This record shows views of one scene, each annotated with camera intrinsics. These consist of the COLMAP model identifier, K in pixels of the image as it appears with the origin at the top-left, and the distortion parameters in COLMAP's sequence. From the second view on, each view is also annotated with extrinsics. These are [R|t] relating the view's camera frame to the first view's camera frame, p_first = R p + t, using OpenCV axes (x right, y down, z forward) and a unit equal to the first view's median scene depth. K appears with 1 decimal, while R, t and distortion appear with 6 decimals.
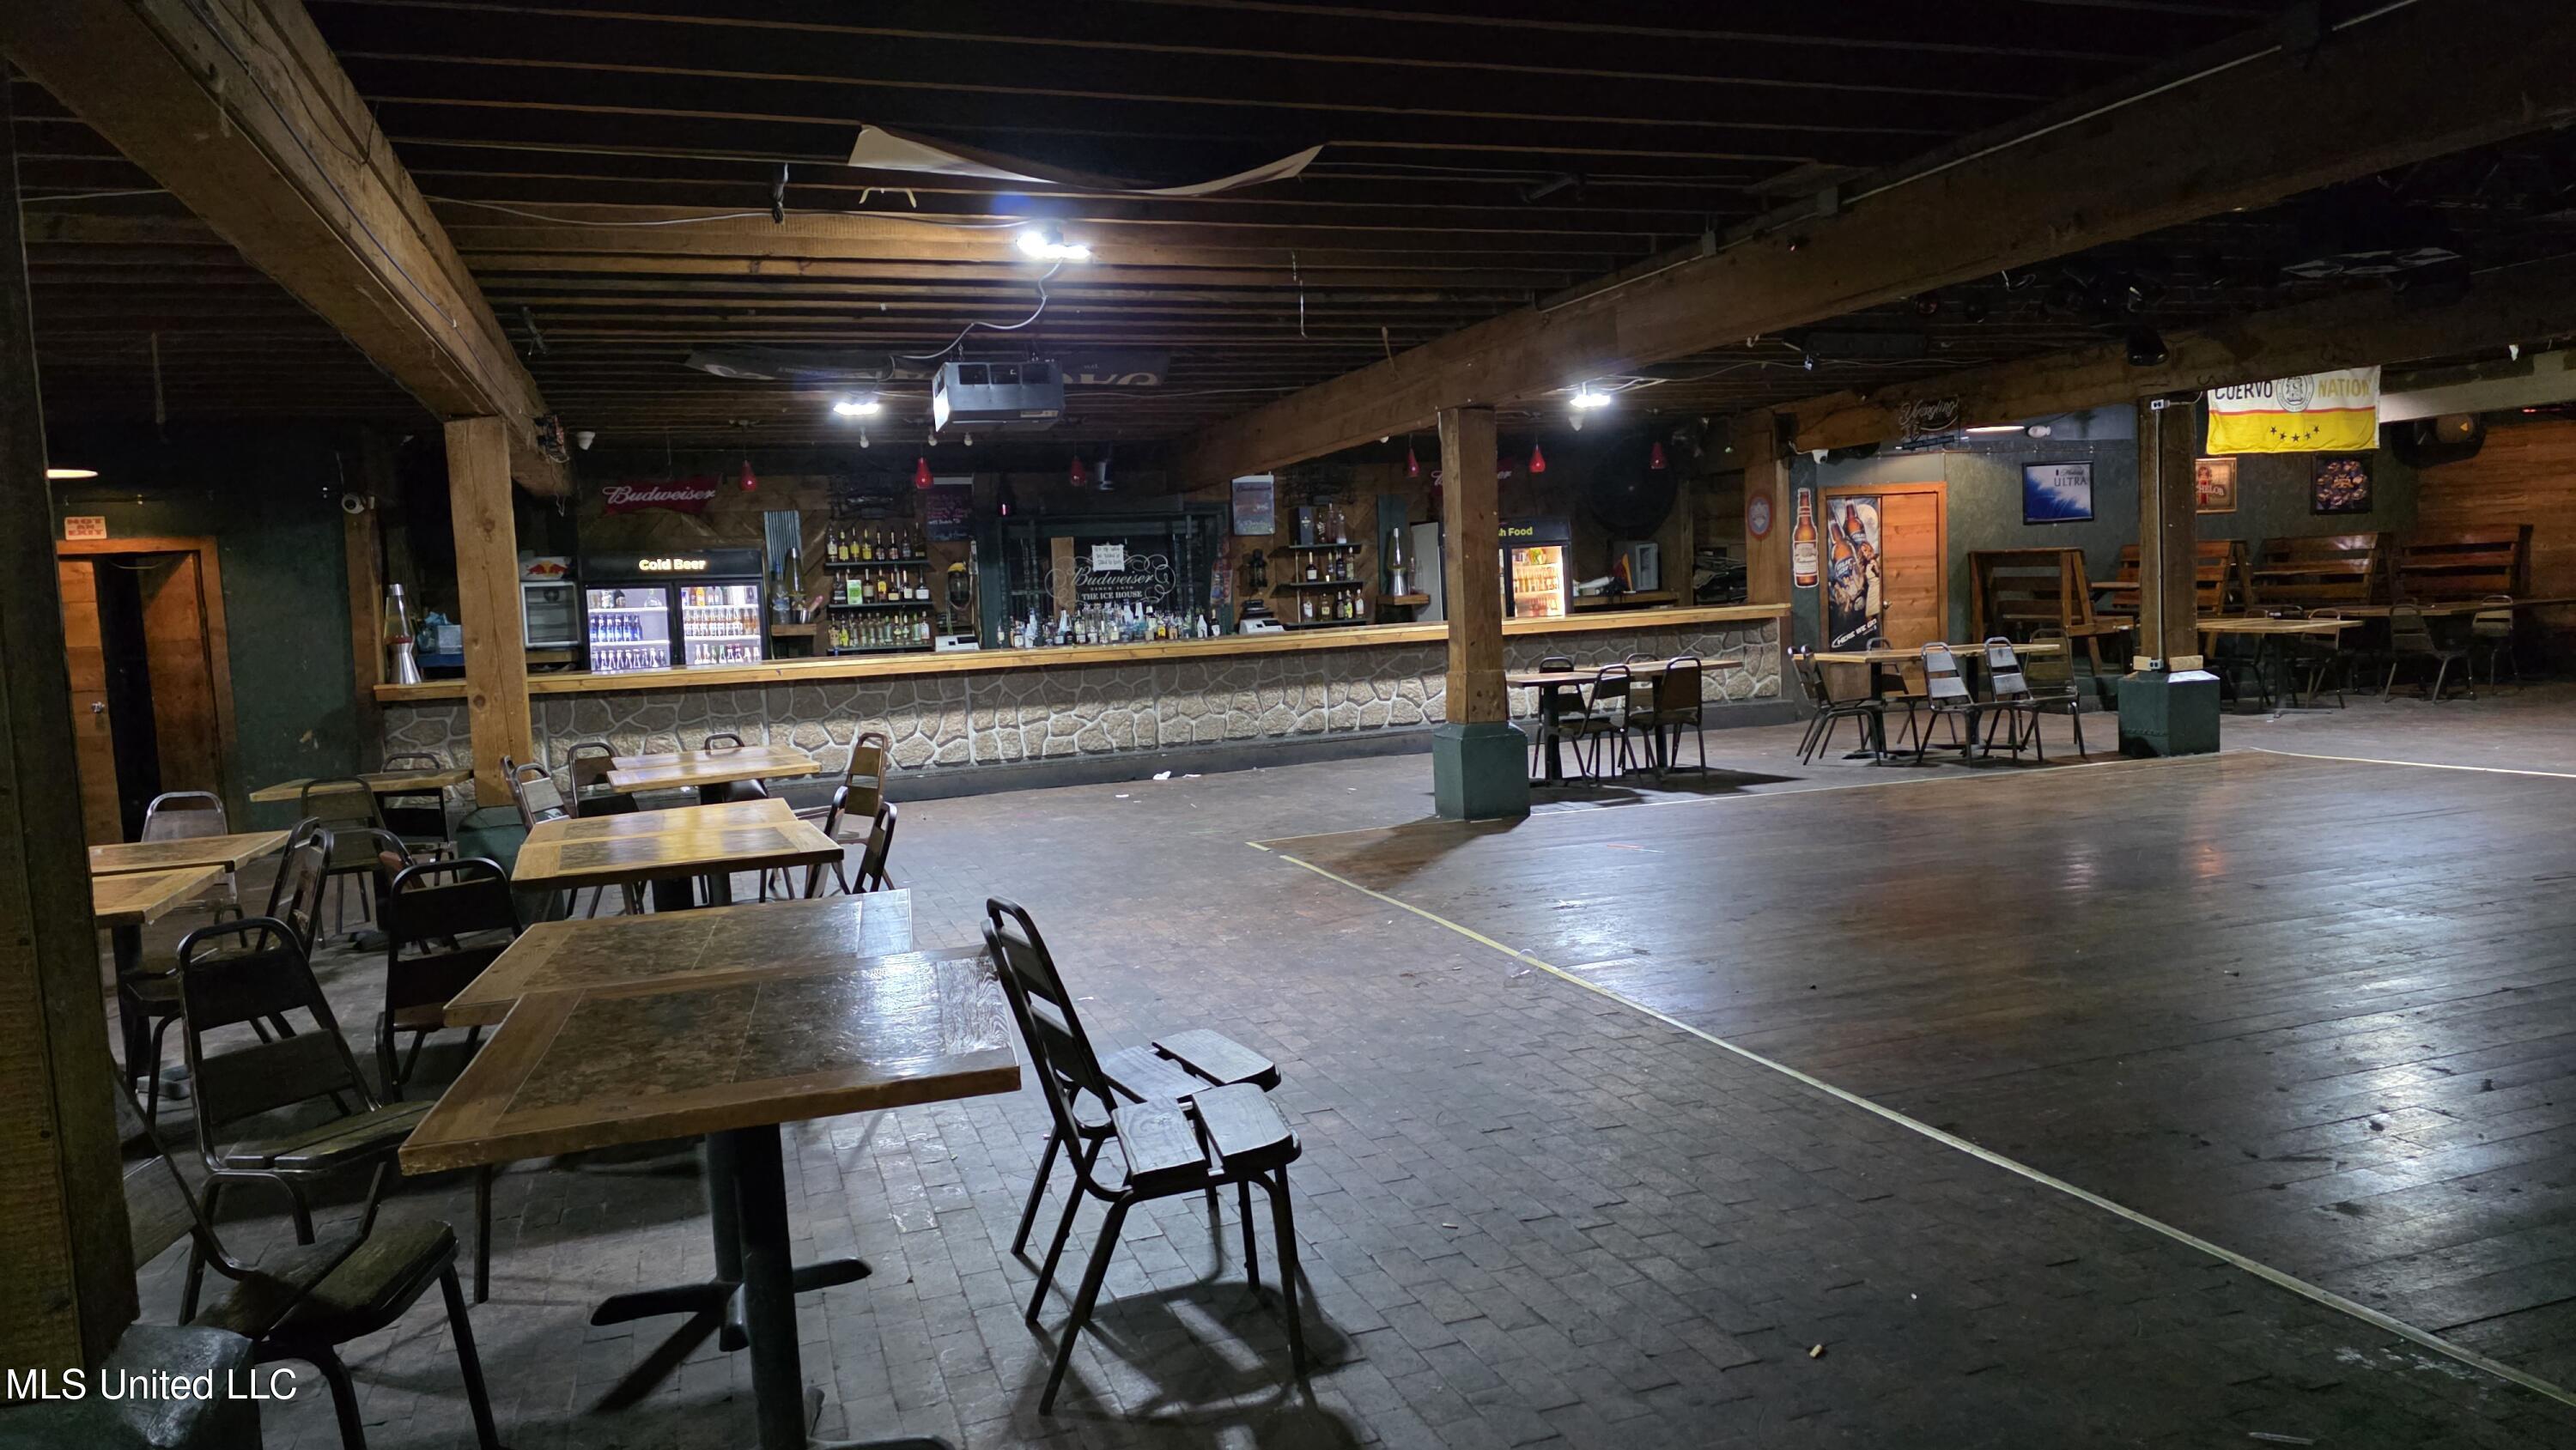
lens RADIAL K [[1714.1, 0, 1312.0], [0, 1714.1, 733.7], [0, 0, 1]] dist [0.081212, -0.082889]
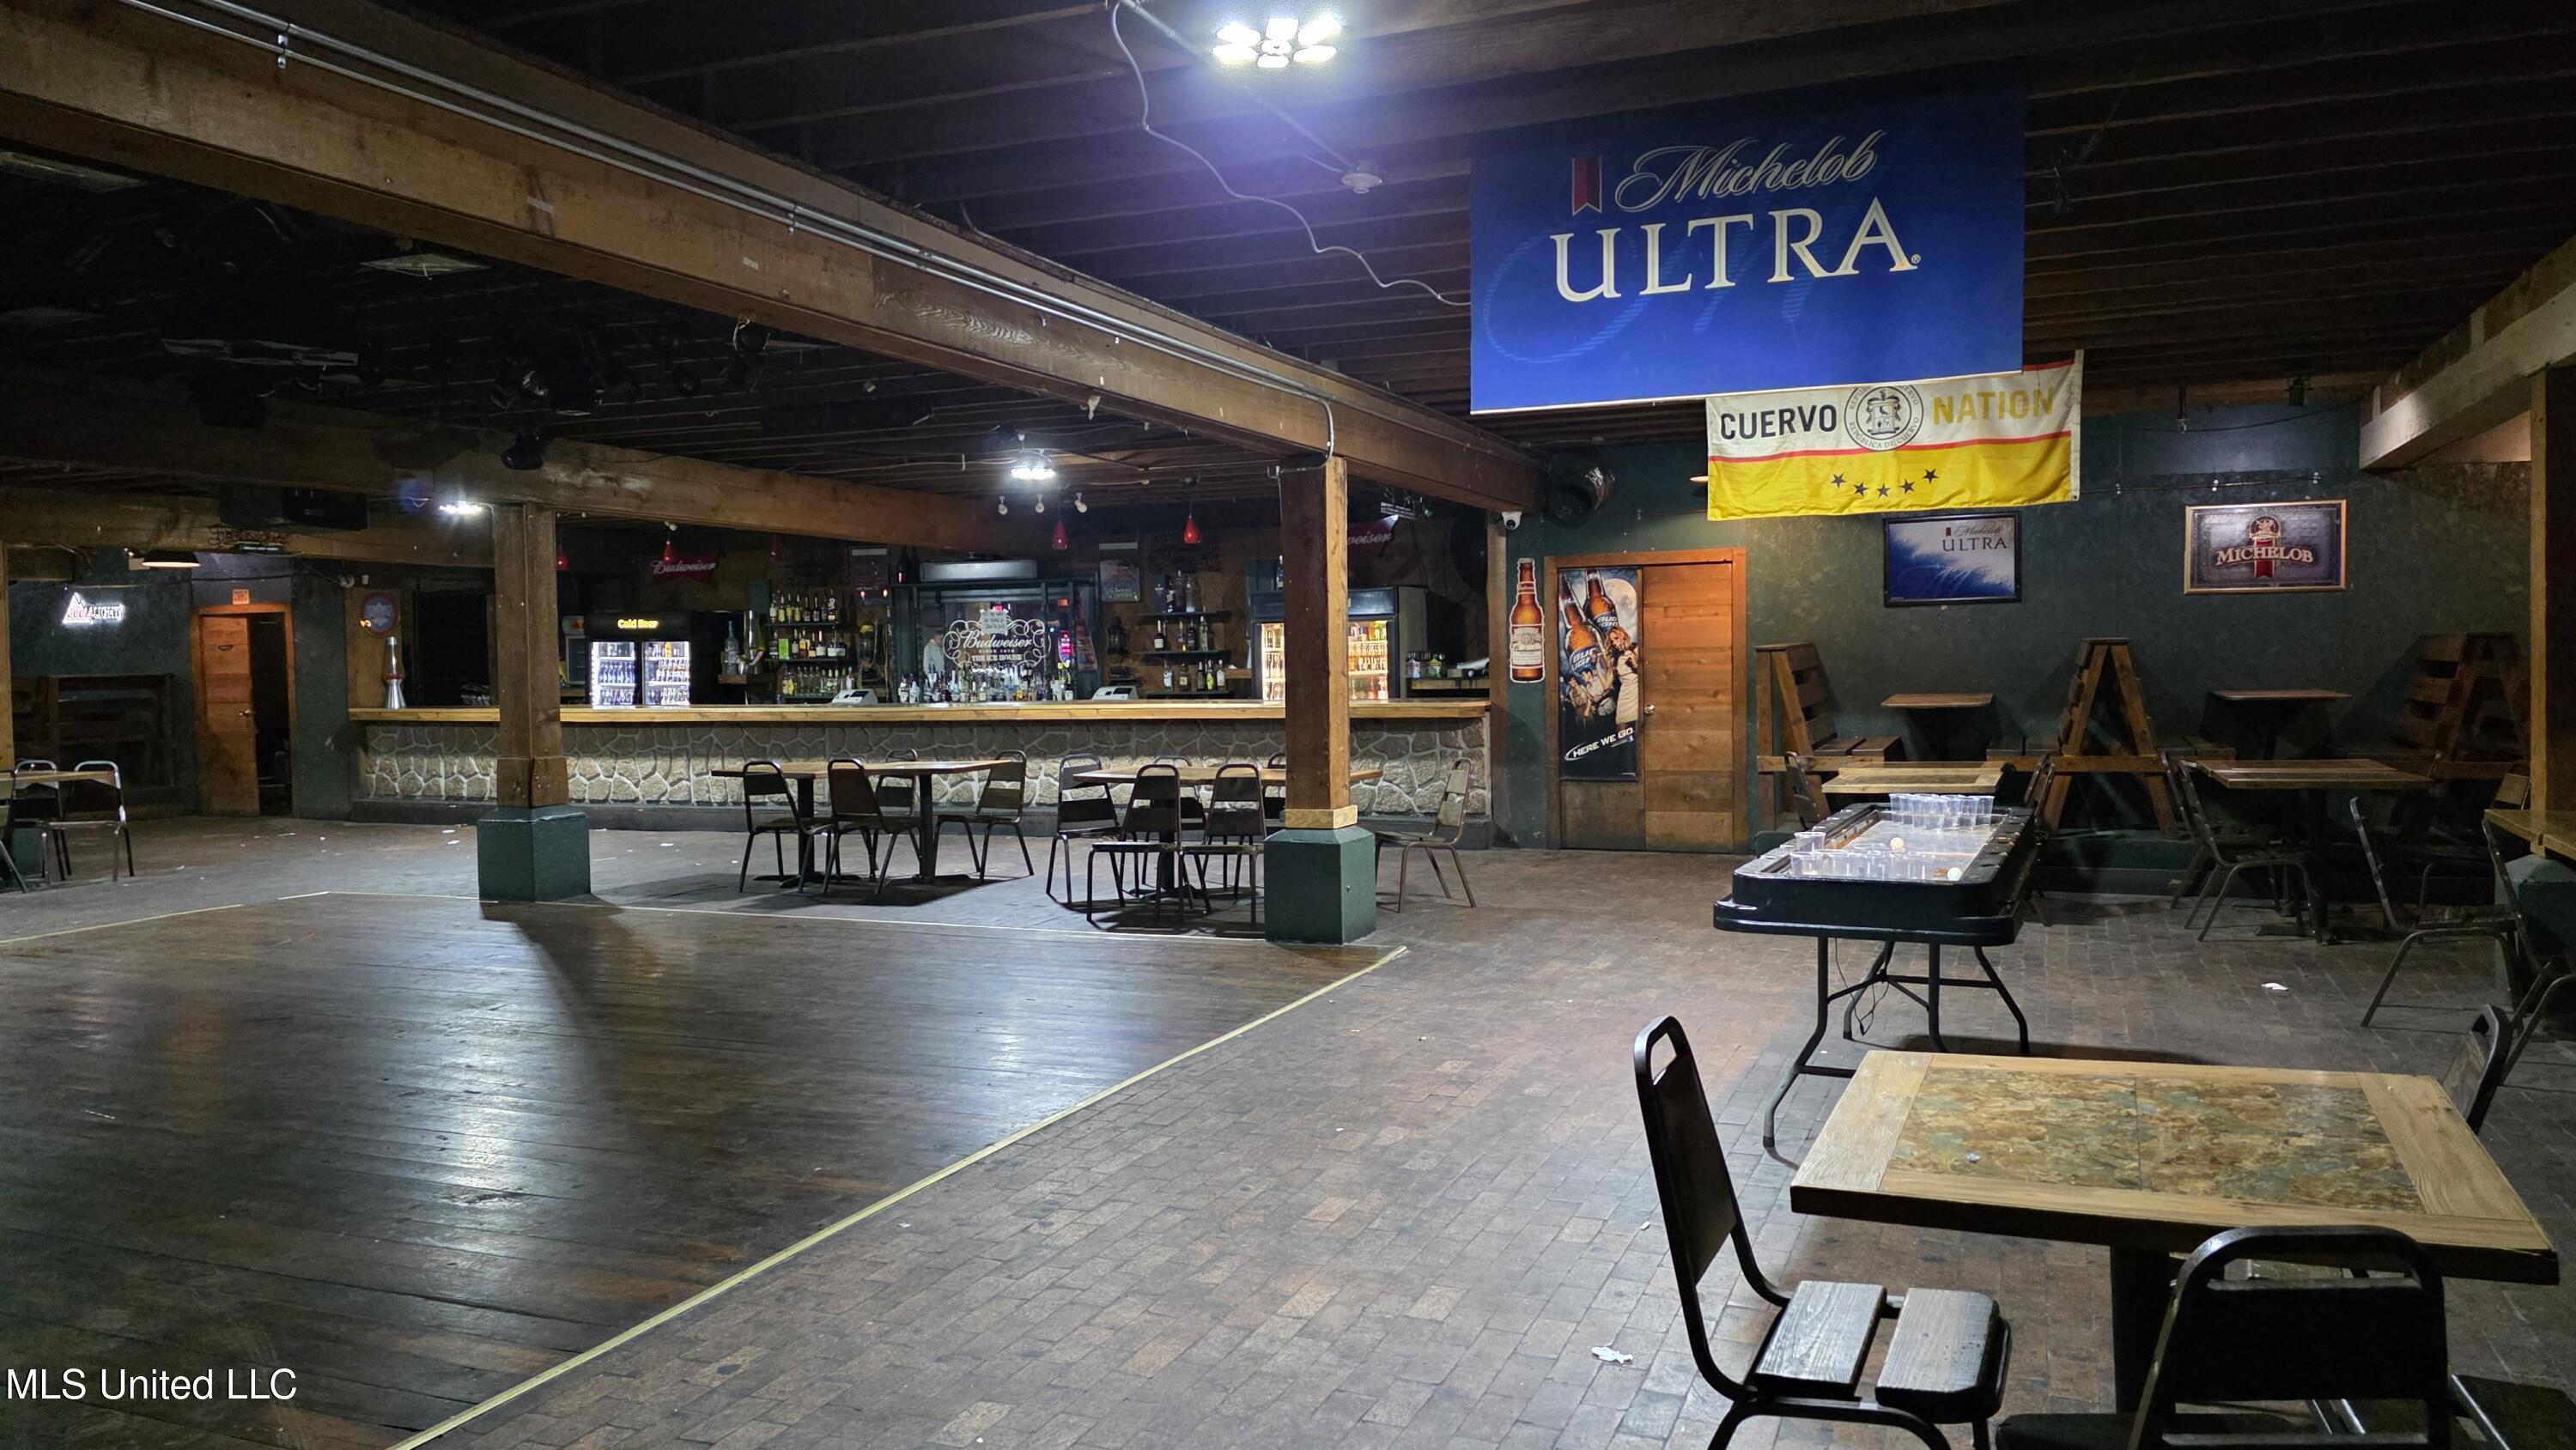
lens RADIAL K [[1714.1, 0, 1354.3], [0, 1714.1, 707.4], [0, 0, 1]] dist [0.081212, -0.082889]
pose [[0.741029, 0.057555, -0.669001, 0.836040], [-0.075485, 0.997145, 0.002174, -0.076591], [0.667216, 0.048889, 0.743258, 0.402176]]
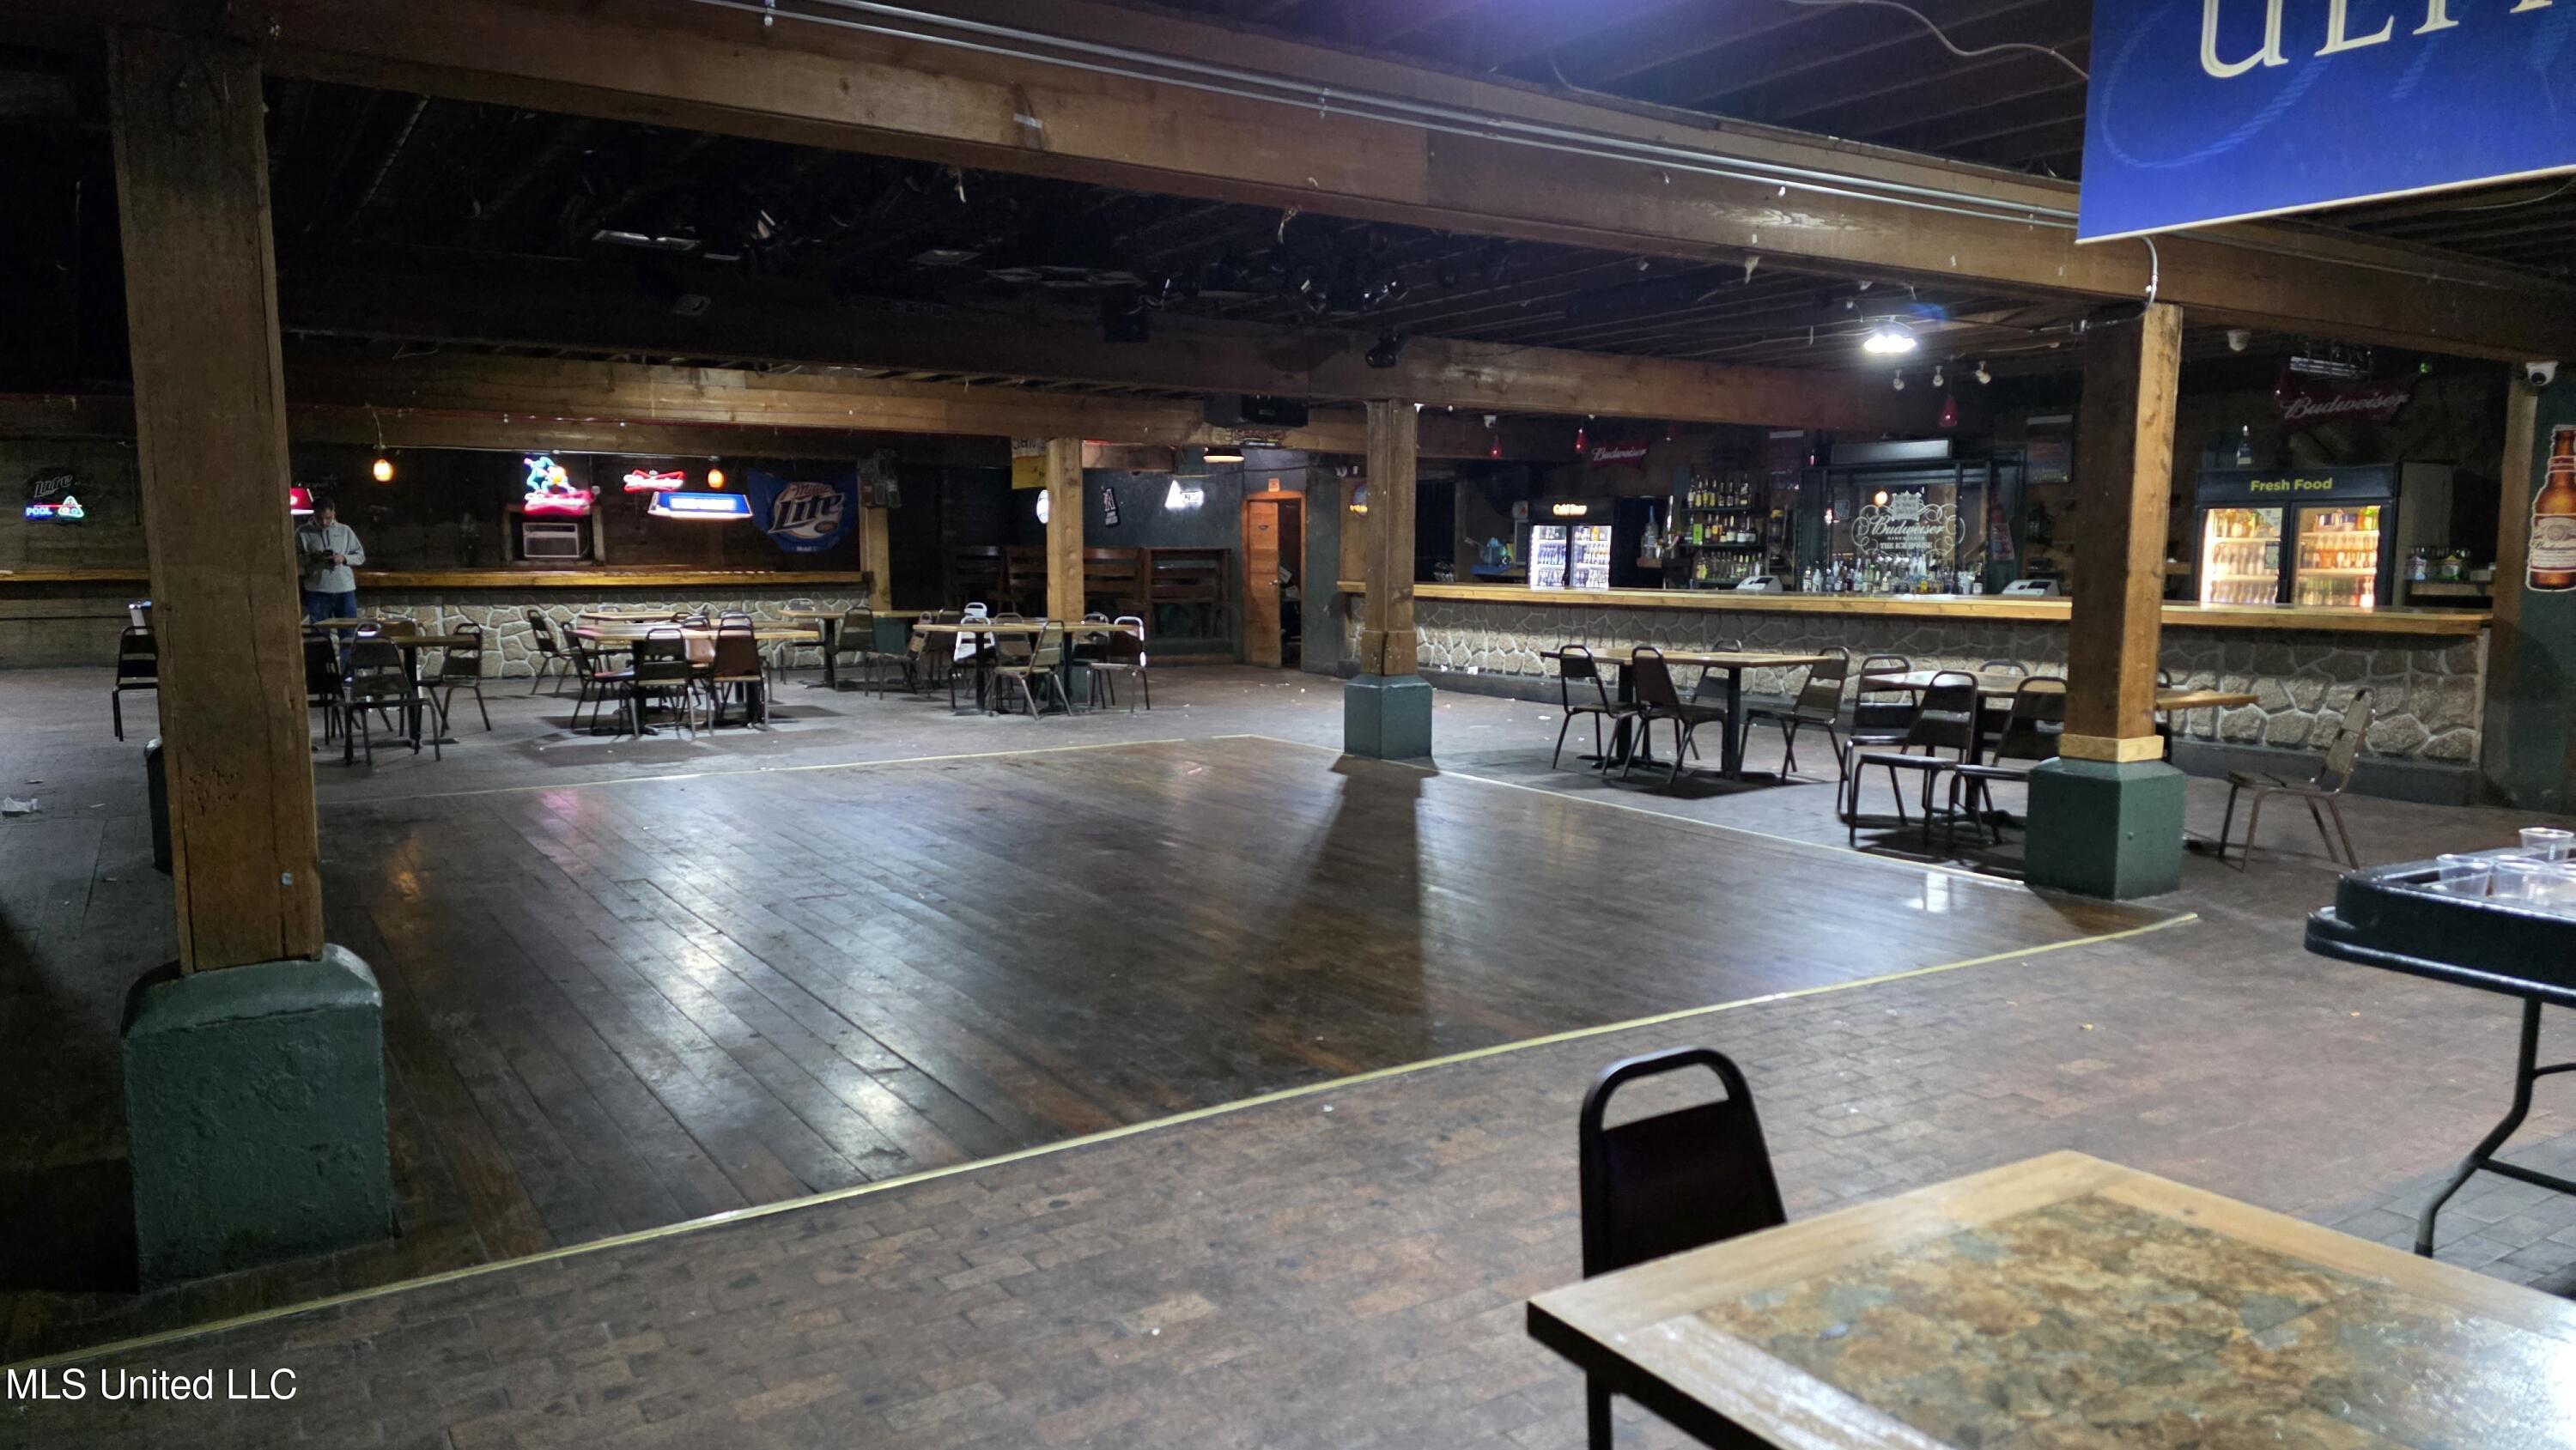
lens RADIAL K [[1714.1, 0, 1301.8], [0, 1714.1, 719.2], [0, 0, 1]] dist [0.081212, -0.082889]
pose [[0.223587, 0.147023, -0.963532, 0.859994], [-0.095385, 0.987113, 0.128488, -0.085596], [0.970006, 0.063178, 0.234729, 0.486697]]
